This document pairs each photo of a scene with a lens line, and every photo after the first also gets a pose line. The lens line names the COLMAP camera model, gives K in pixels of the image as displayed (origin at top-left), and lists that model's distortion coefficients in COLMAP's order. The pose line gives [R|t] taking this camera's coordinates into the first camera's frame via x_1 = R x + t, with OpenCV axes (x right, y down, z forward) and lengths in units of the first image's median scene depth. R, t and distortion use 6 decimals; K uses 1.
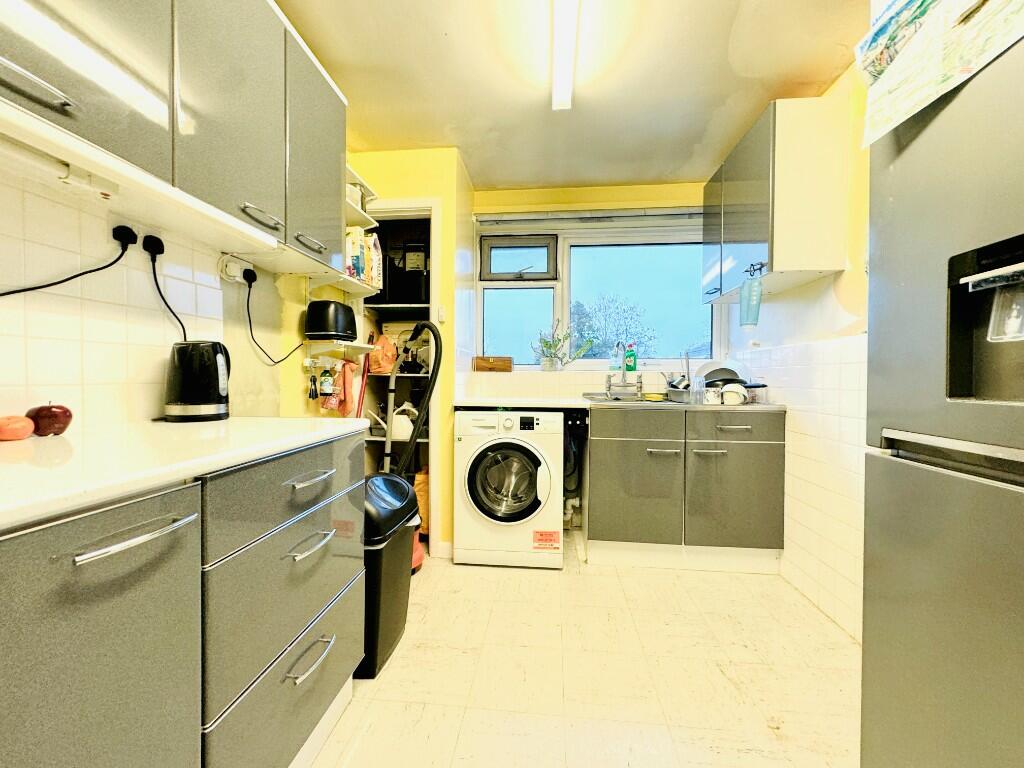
lens RADIAL K [[406.5, 0, 512.0], [0, 406.5, 384.0], [0, 0, 1]] dist [-0.001743, -0.000185]
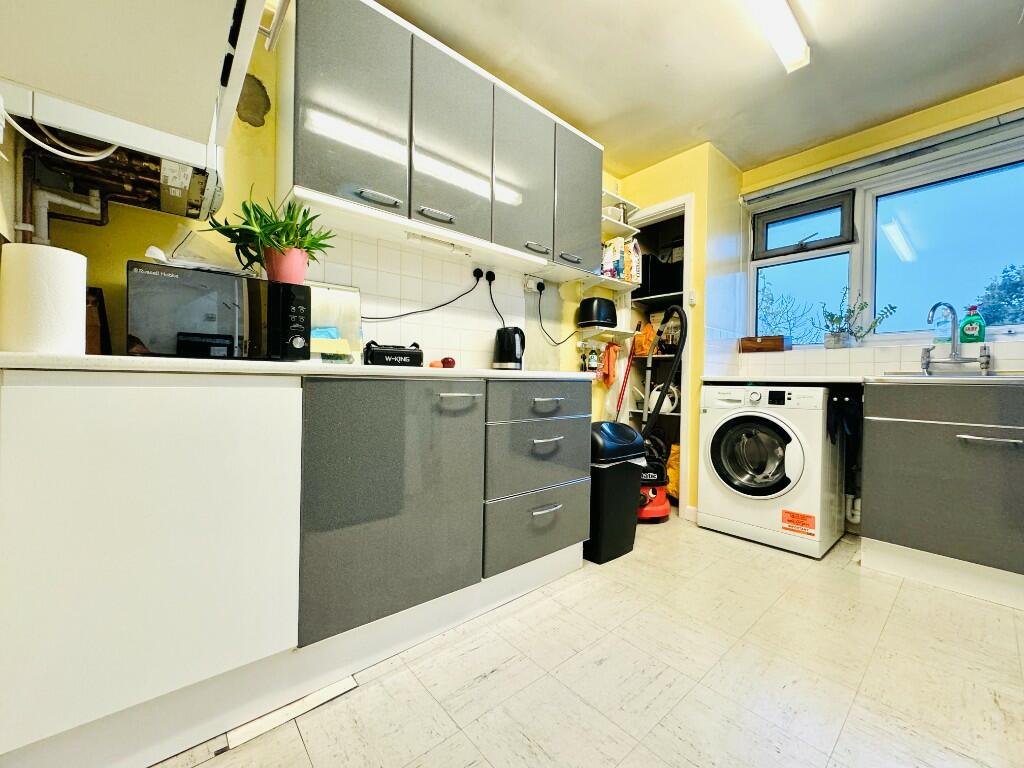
lens RADIAL K [[406.5, 0, 512.0], [0, 406.5, 384.0], [0, 0, 1]] dist [-0.001743, -0.000185]
pose [[0.726134, 0.009274, -0.687491, 0.247612], [-0.019922, 0.999773, -0.007555, 0.085226], [0.687265, 0.019183, 0.726154, -0.139378]]
